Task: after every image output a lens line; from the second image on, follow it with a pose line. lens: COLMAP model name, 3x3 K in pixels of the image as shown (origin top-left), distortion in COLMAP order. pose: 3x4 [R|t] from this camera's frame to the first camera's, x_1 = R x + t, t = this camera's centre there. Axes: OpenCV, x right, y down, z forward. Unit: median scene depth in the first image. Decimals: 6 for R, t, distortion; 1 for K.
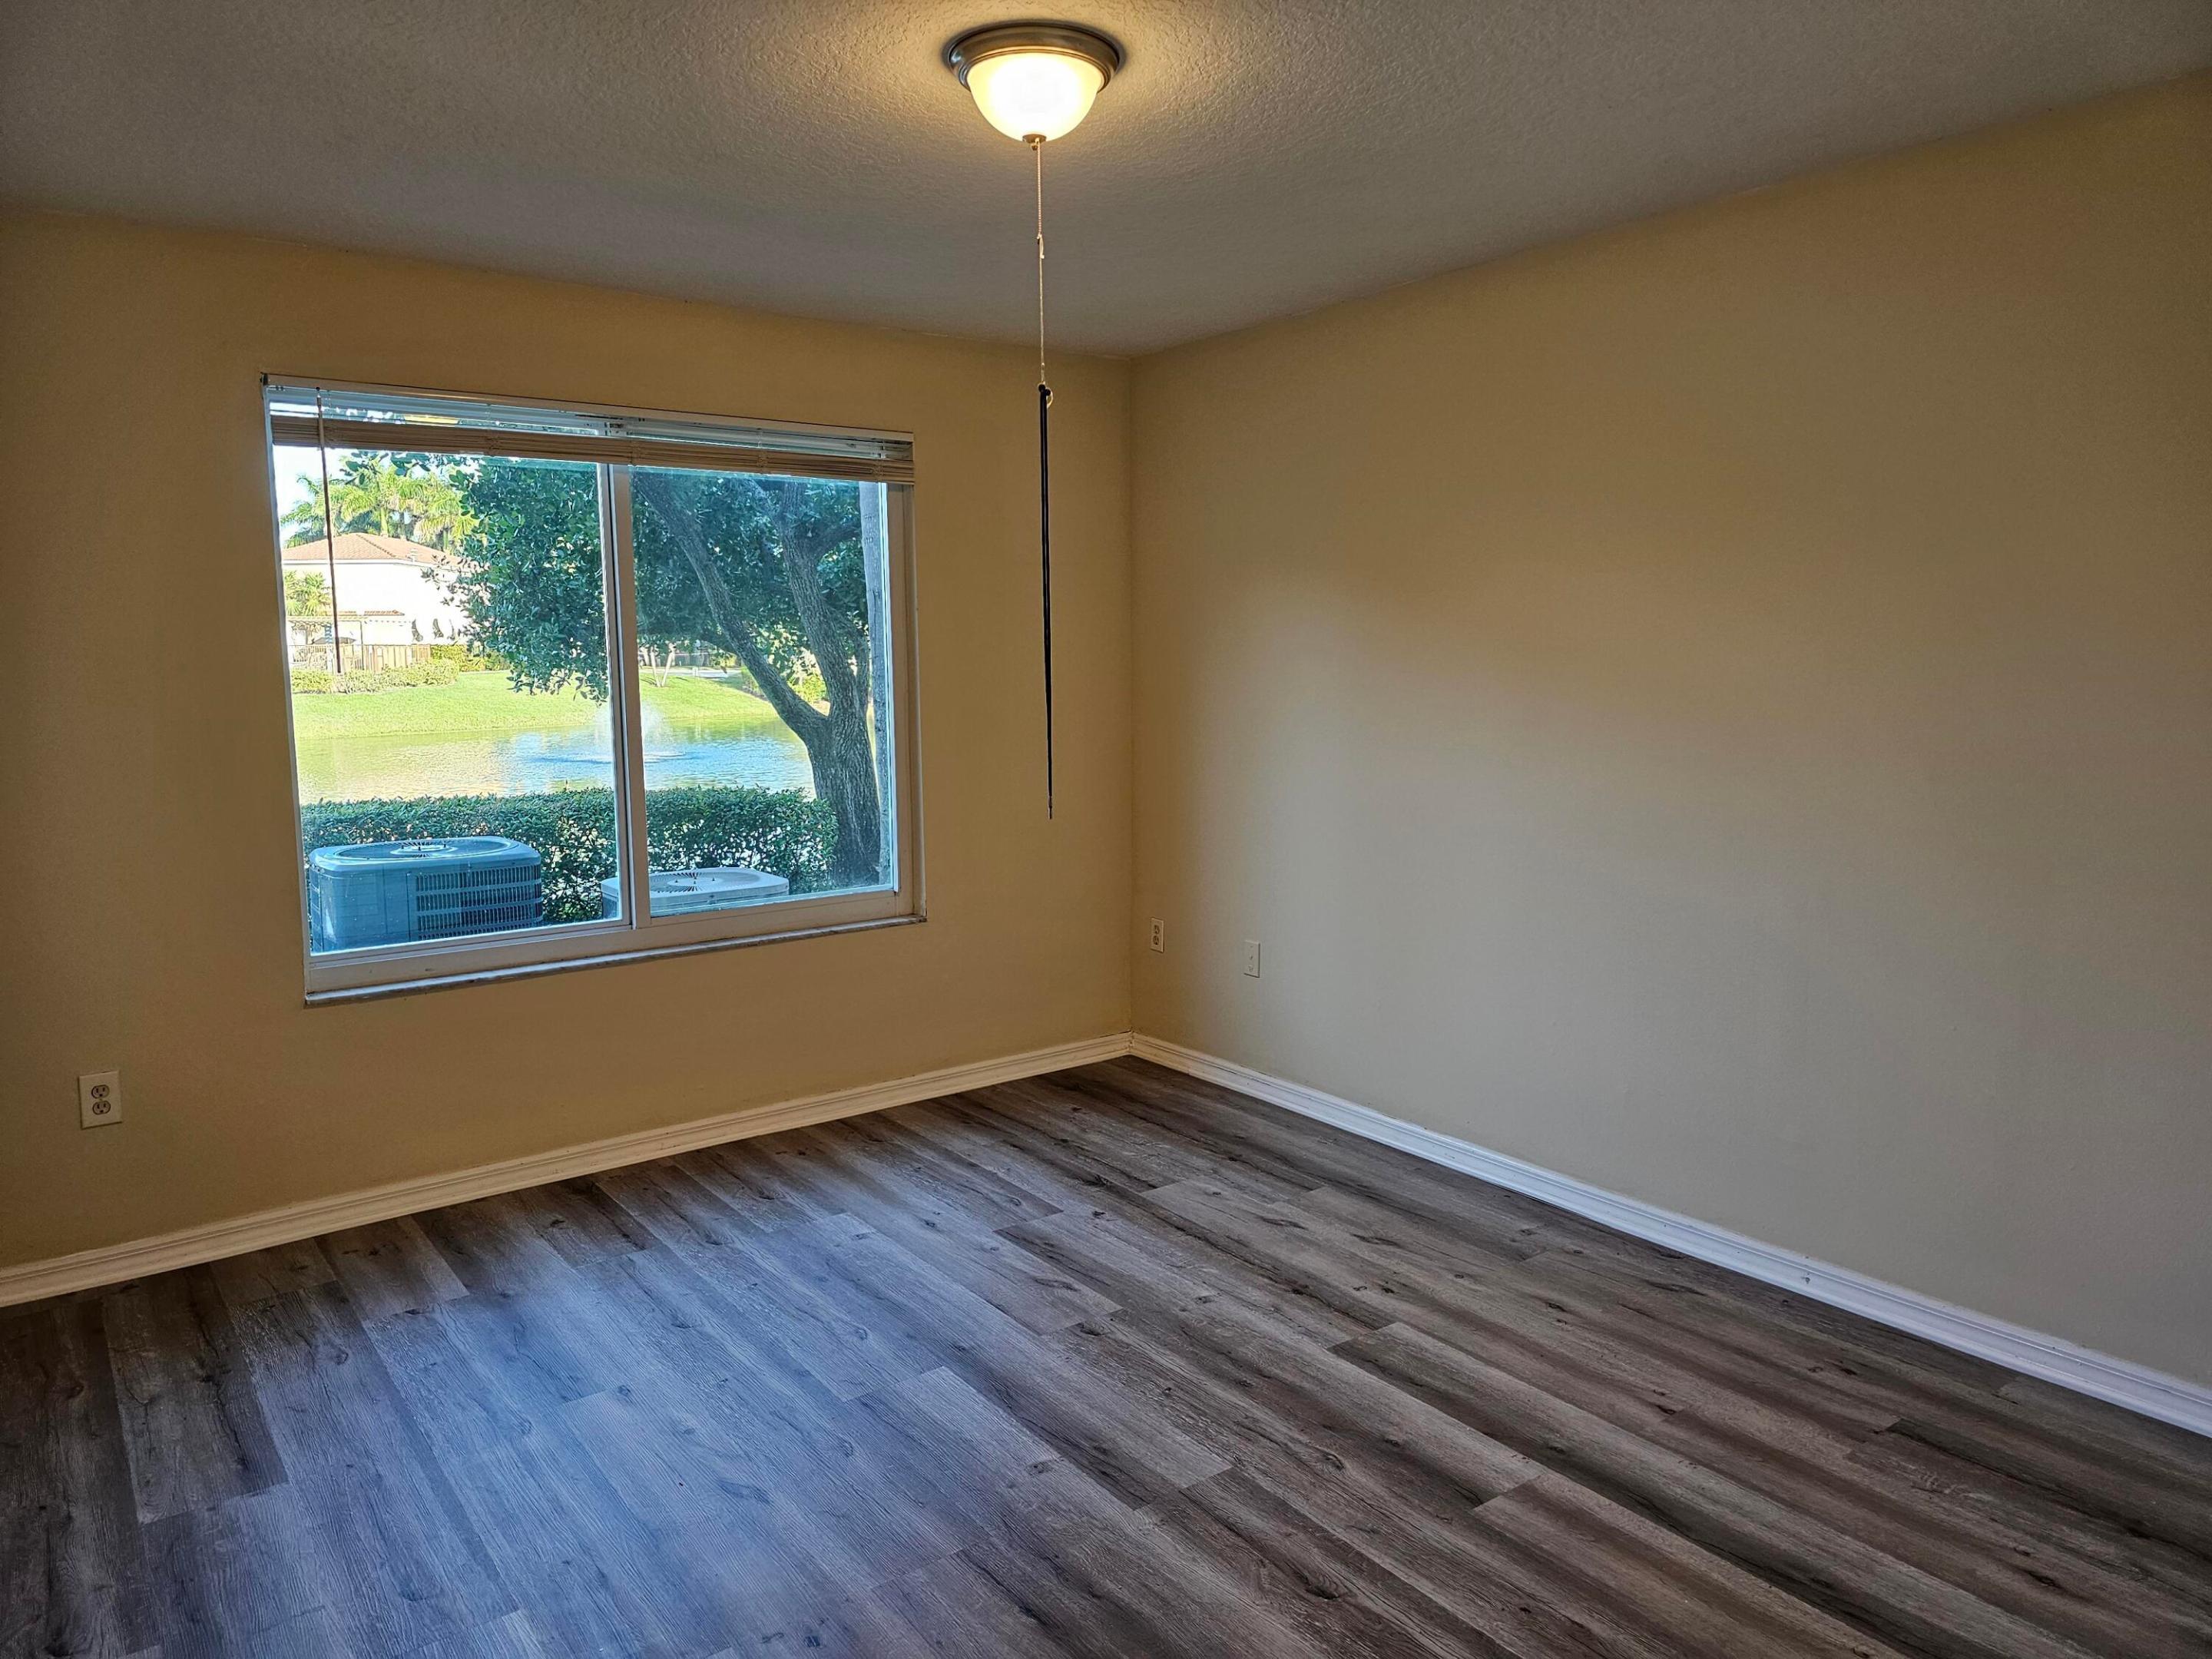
lens RADIAL K [[1481.4, 0, 1108.2], [0, 1481.4, 823.0], [0, 0, 1]] dist [0.011577, -0.009884]
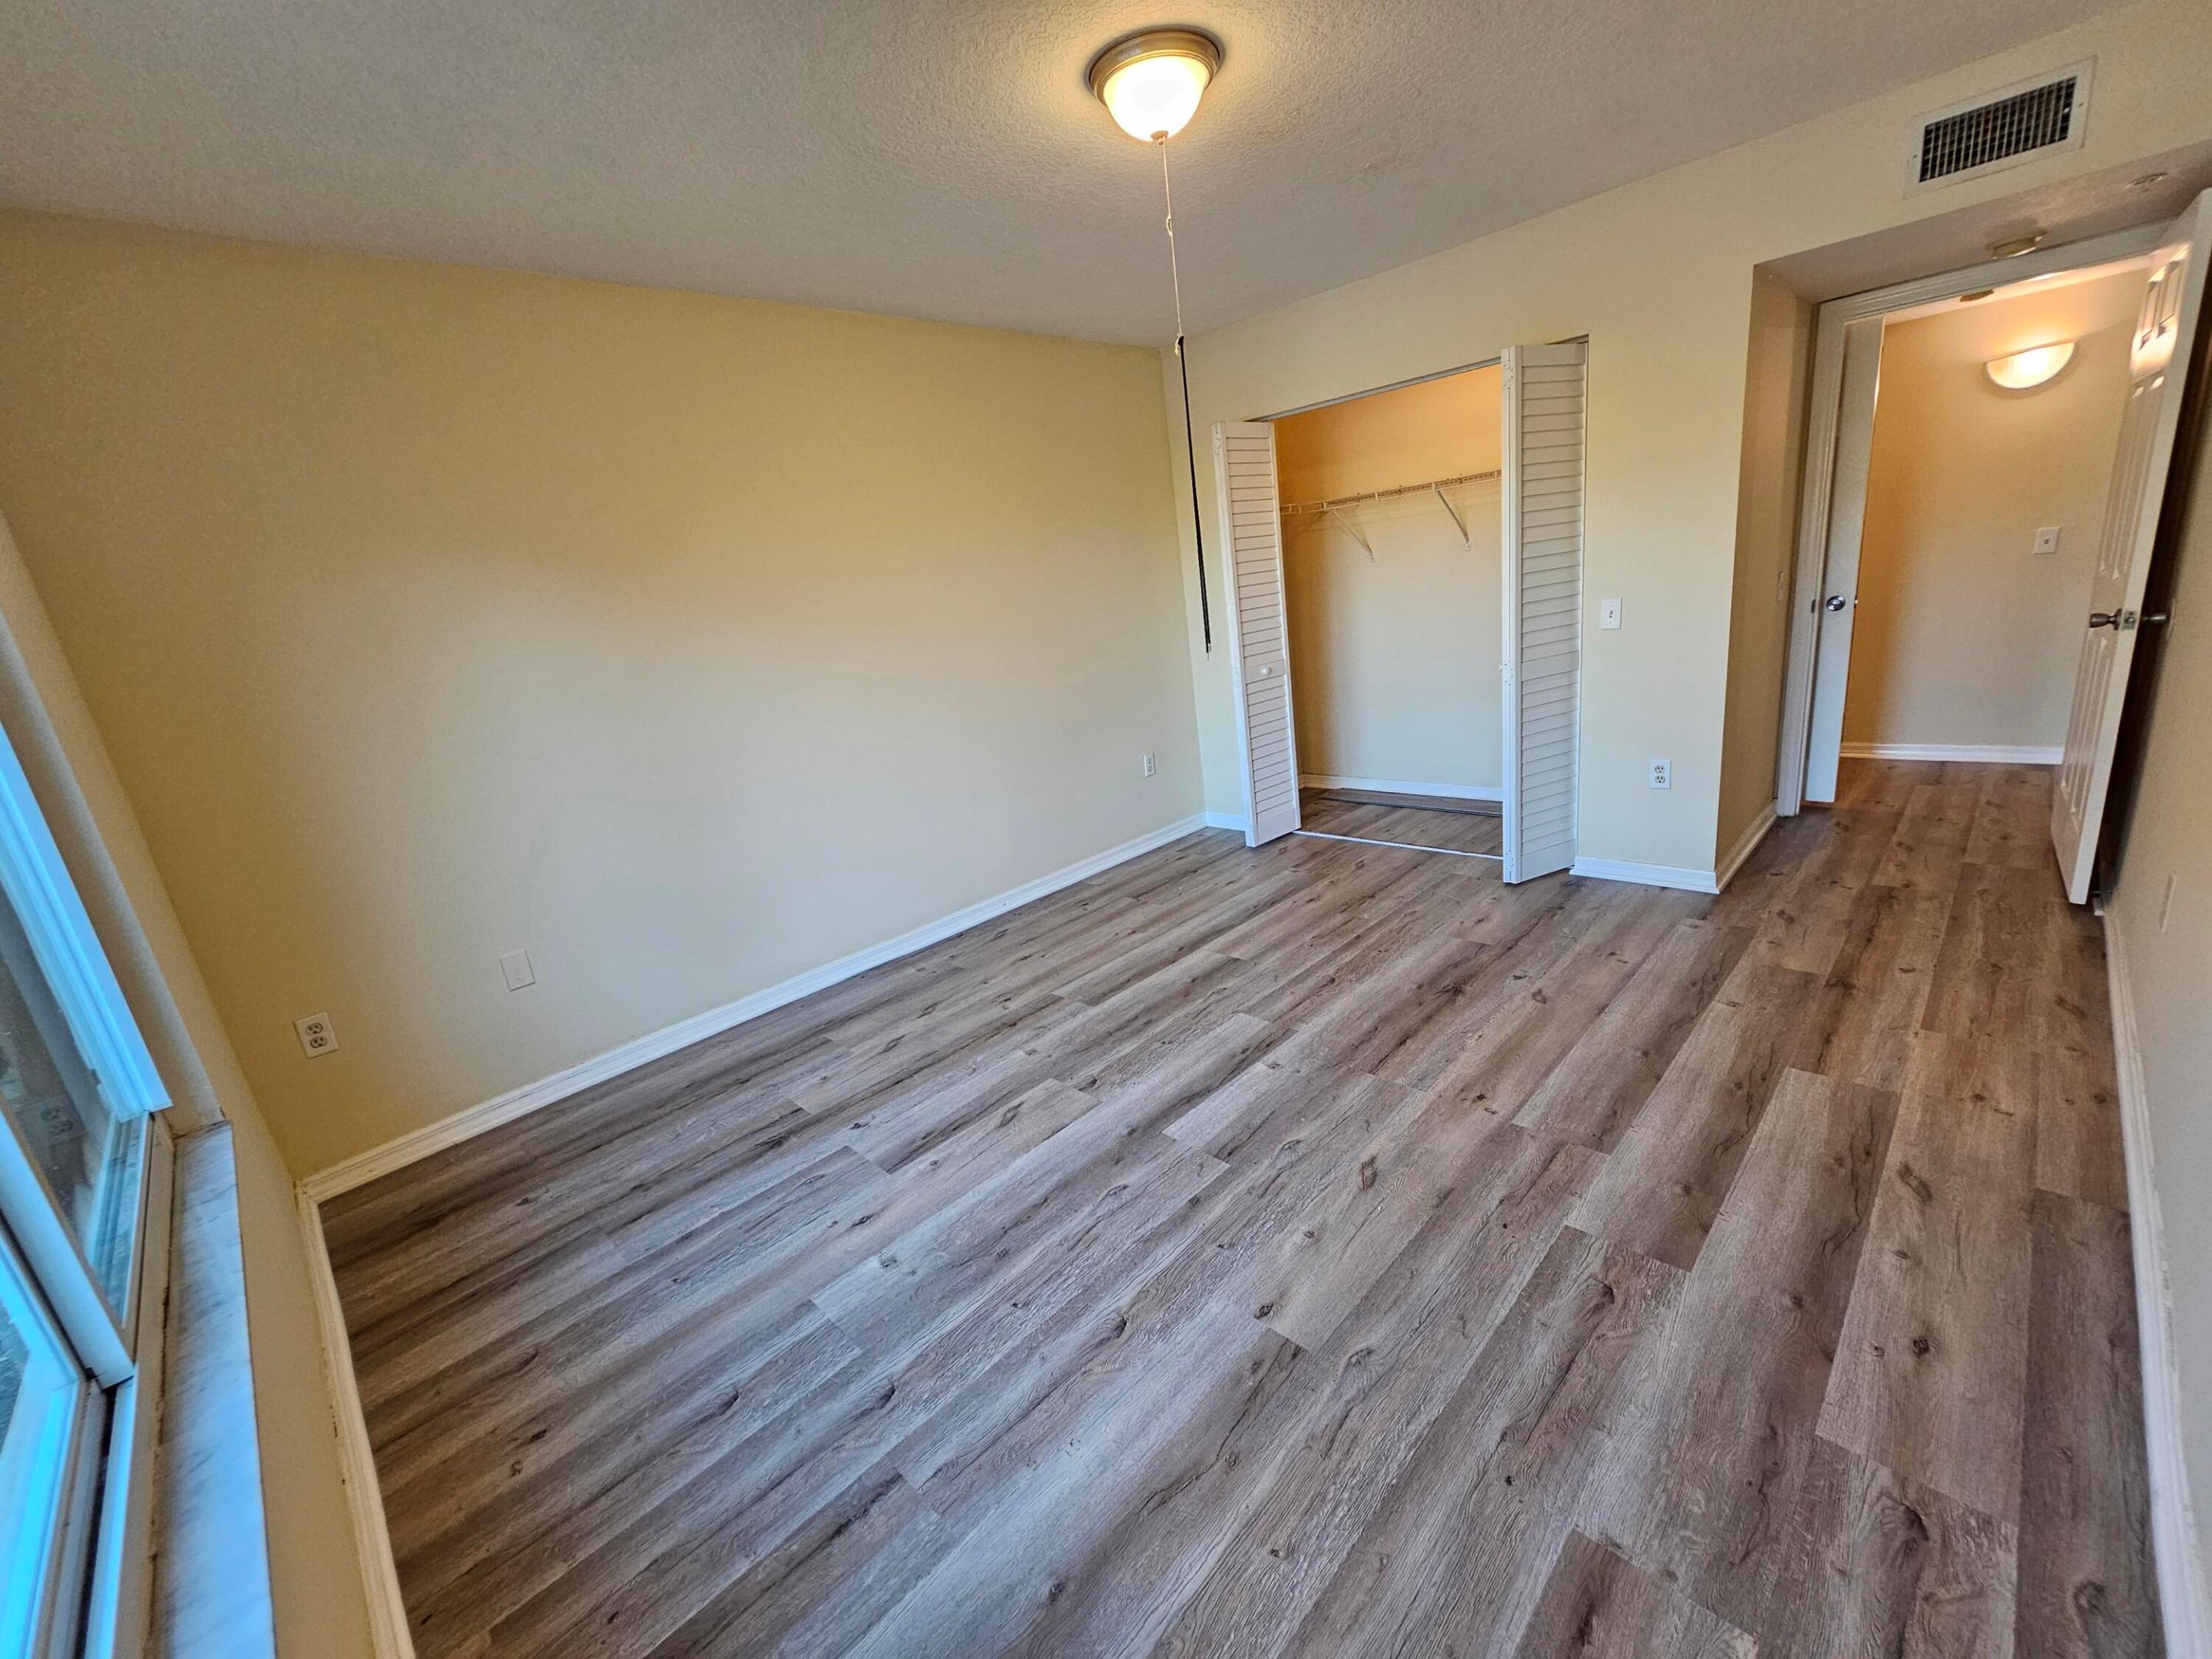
lens RADIAL K [[895.4, 0, 1104.9], [0, 895.4, 846.1], [0, 0, 1]] dist [-0.000157, -0.000343]
pose [[-0.136463, -0.262345, 0.955277, -0.687492], [0.237415, 0.927535, 0.288641, -0.086246], [-0.961775, 0.266186, -0.064289, 0.911514]]
